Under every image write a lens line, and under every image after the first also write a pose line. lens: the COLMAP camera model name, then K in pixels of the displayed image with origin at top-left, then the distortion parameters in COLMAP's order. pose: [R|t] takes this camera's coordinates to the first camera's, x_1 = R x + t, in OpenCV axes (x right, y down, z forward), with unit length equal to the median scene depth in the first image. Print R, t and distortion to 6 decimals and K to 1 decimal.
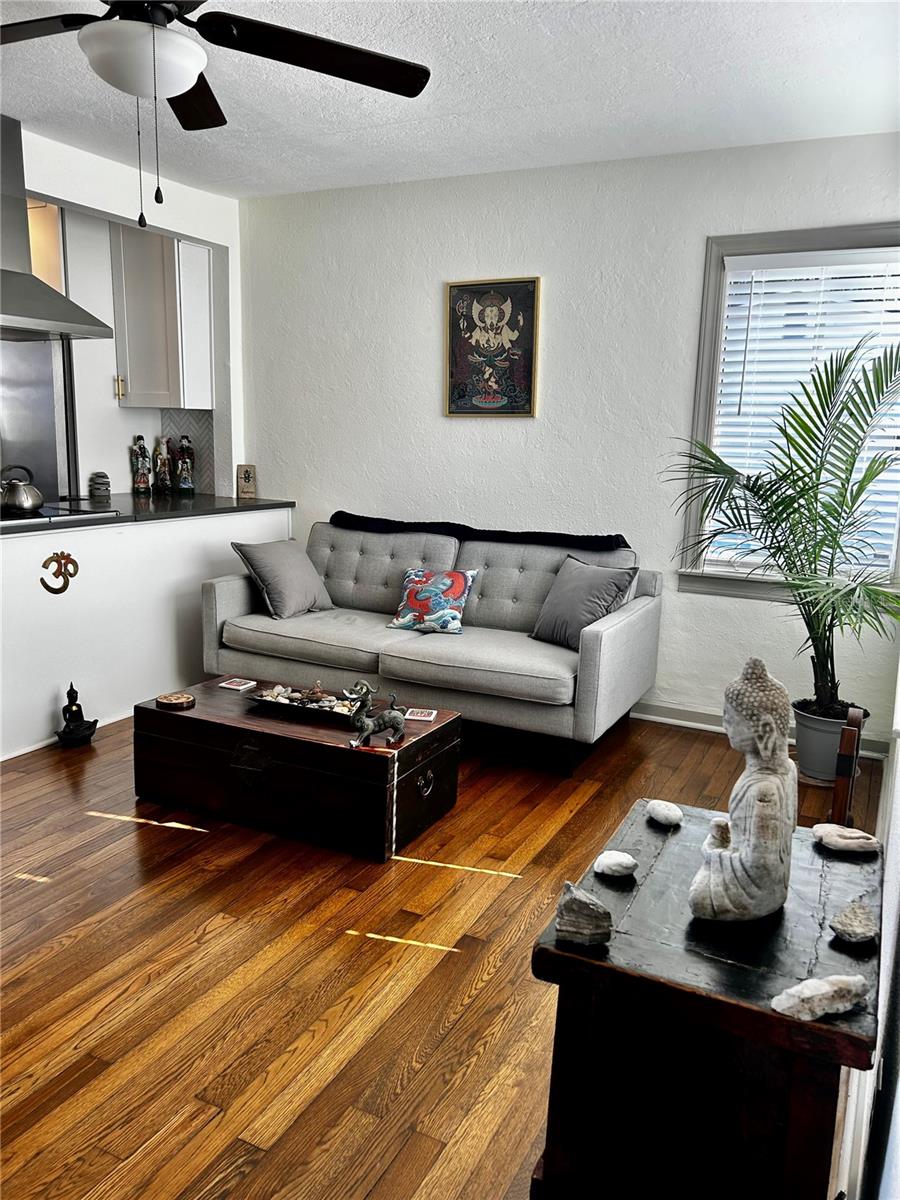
lens RADIAL K [[903.5, 0, 450.0], [0, 903.5, 600.0], [0, 0, 1]] dist [0.070512, -0.084694]
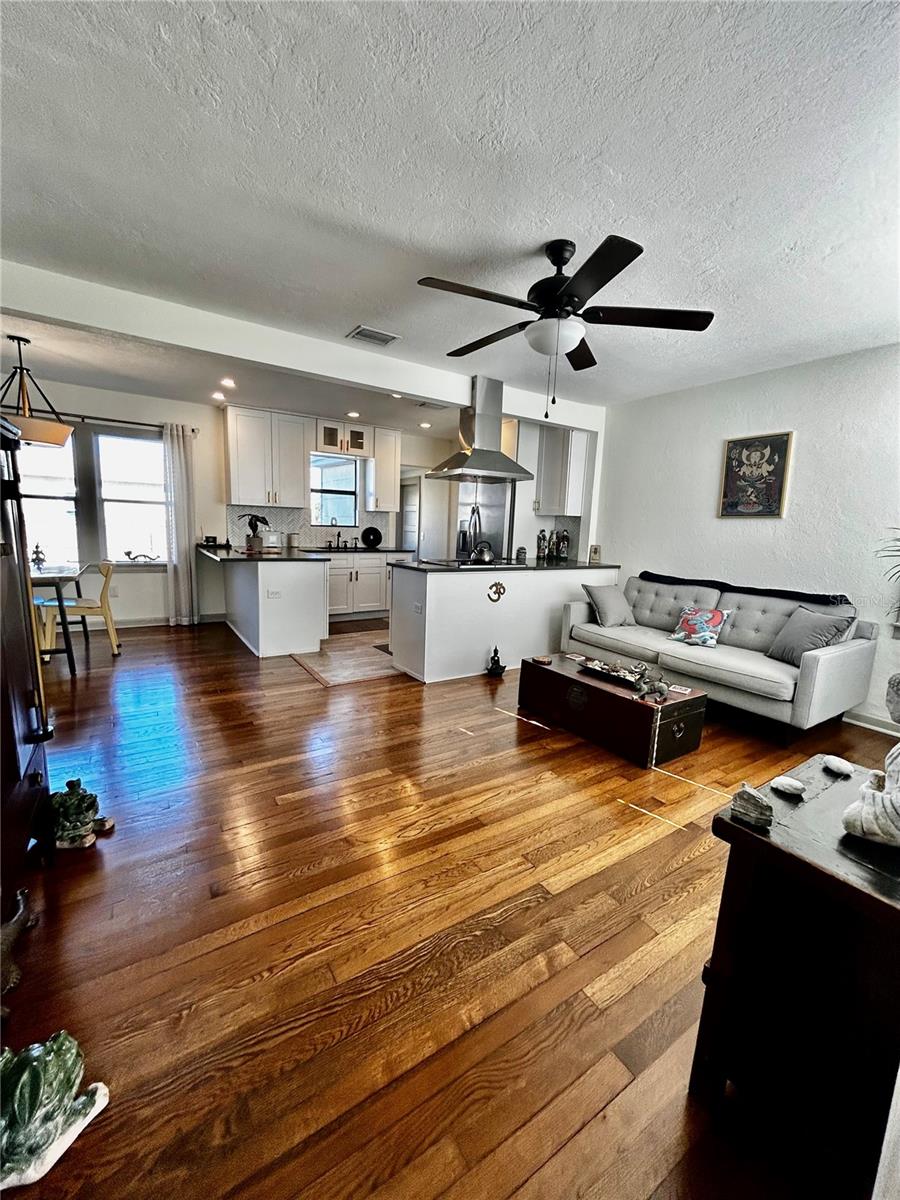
lens RADIAL K [[482.1, 0, 450.3], [0, 482.1, 594.8], [0, 0, 1]] dist [-0.000263, -0.000002]
pose [[0.863786, 0.078172, -0.497759, 0.030343], [-0.108254, 0.993614, -0.031813, 0.026588], [0.492093, 0.081363, 0.866732, 0.001945]]
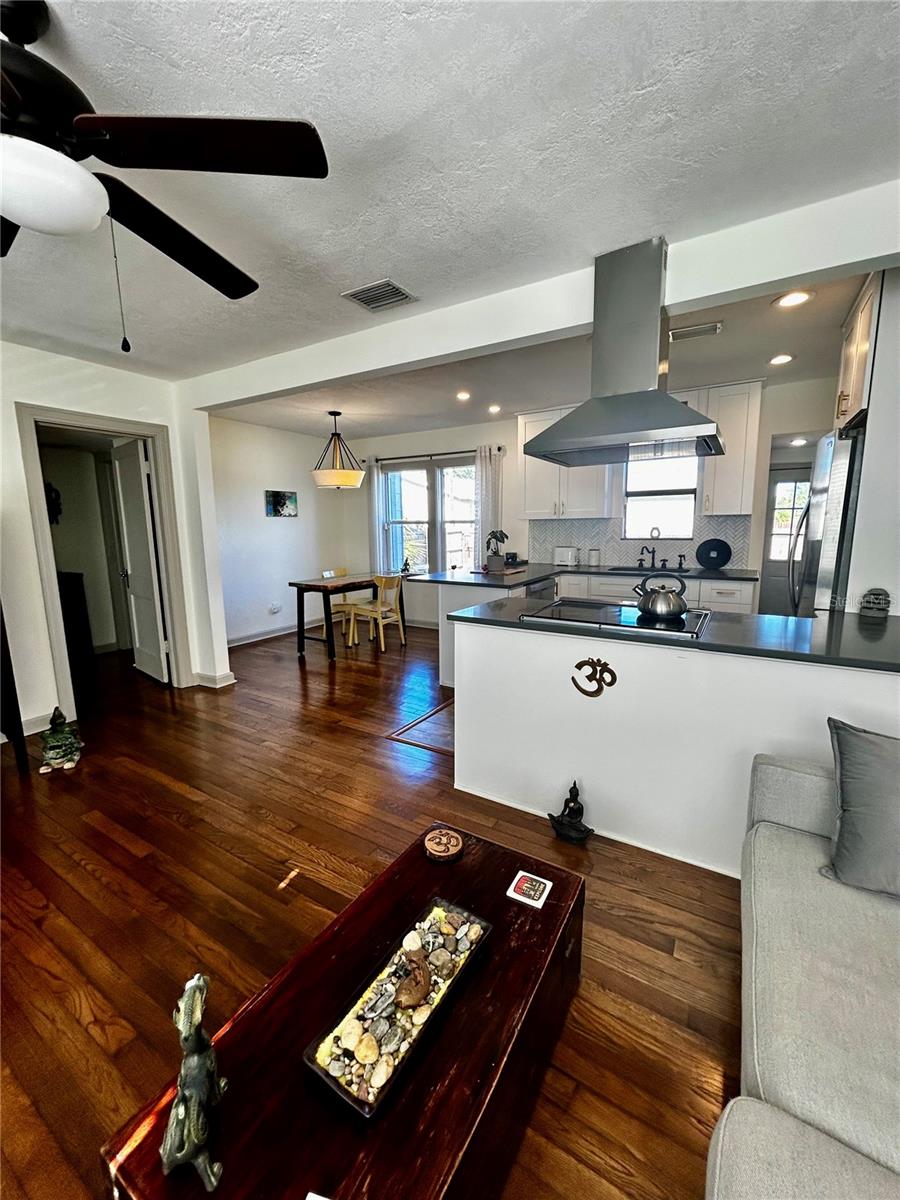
lens RADIAL K [[482.1, 0, 450.3], [0, 482.1, 594.8], [0, 0, 1]] dist [-0.000263, -0.000002]
pose [[-0.088607, 0.122216, -0.988540, 0.138623], [-0.174497, 0.975192, 0.136207, -0.197179], [0.980663, 0.184566, -0.065083, 1.005075]]
